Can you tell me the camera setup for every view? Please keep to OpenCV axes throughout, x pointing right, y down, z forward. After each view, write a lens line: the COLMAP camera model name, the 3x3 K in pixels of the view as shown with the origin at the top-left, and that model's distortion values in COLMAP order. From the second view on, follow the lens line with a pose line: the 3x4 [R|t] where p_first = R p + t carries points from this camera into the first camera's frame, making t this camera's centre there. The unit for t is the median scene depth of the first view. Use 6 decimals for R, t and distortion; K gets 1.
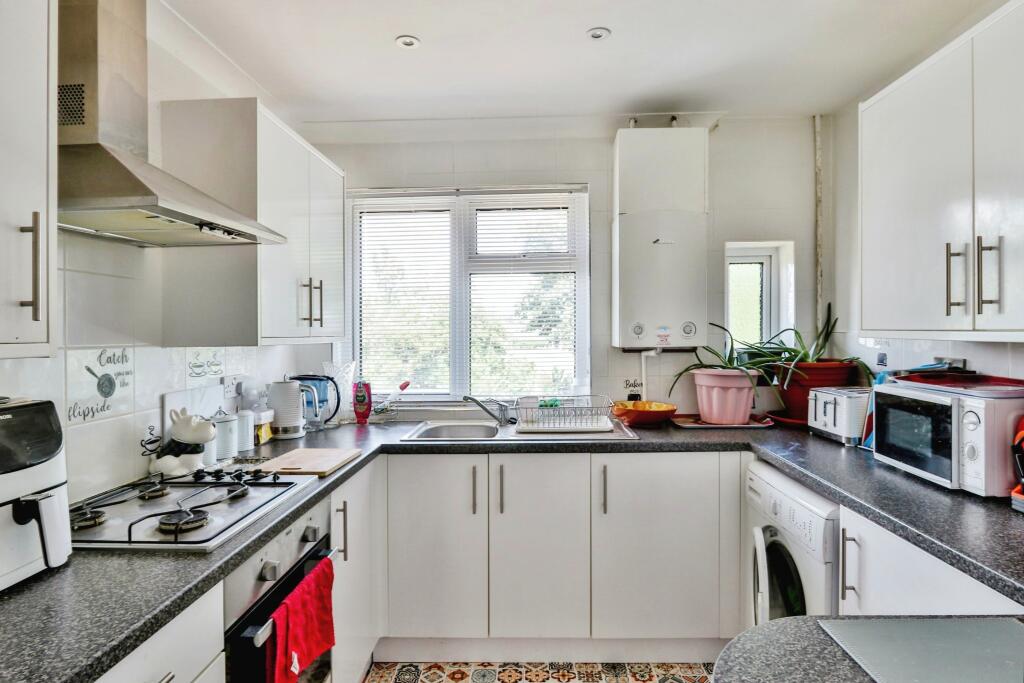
lens RADIAL K [[570.0, 0, 512.0], [0, 570.0, 341.5], [0, 0, 1]] dist [-0.004640, 0.001088]
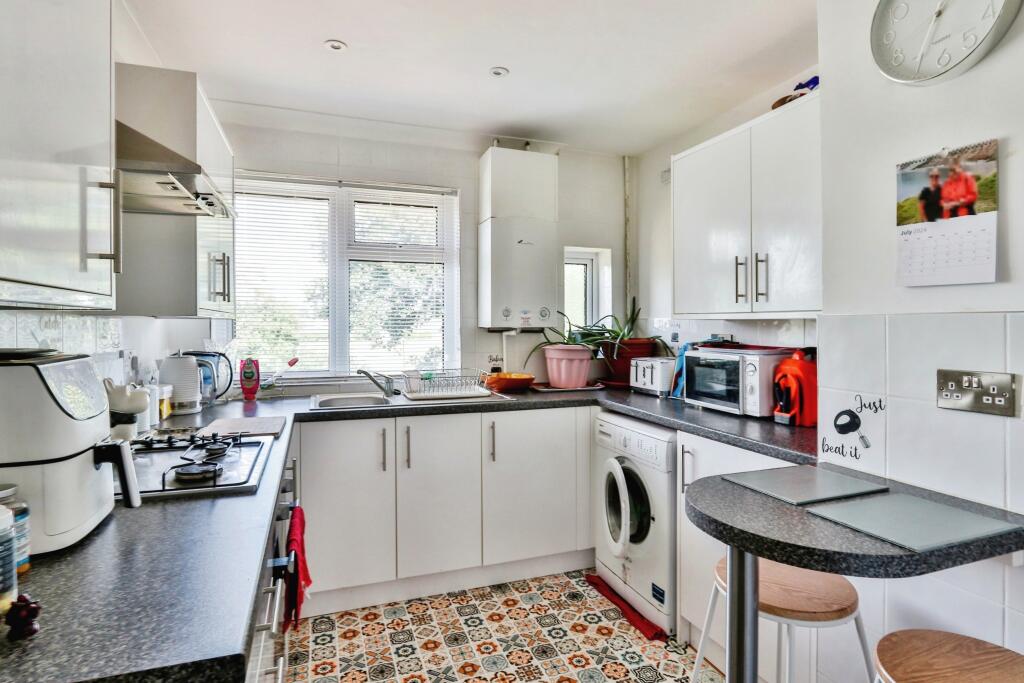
lens RADIAL K [[540.4, 0, 509.3], [0, 540.4, 327.4], [0, 0, 1]] dist [0.000199, 0.000280]
pose [[0.927576, 0.012414, 0.373428, -0.217941], [-0.007499, 0.999865, -0.014610, 0.028892], [-0.373559, 0.010752, 0.927544, -0.080833]]
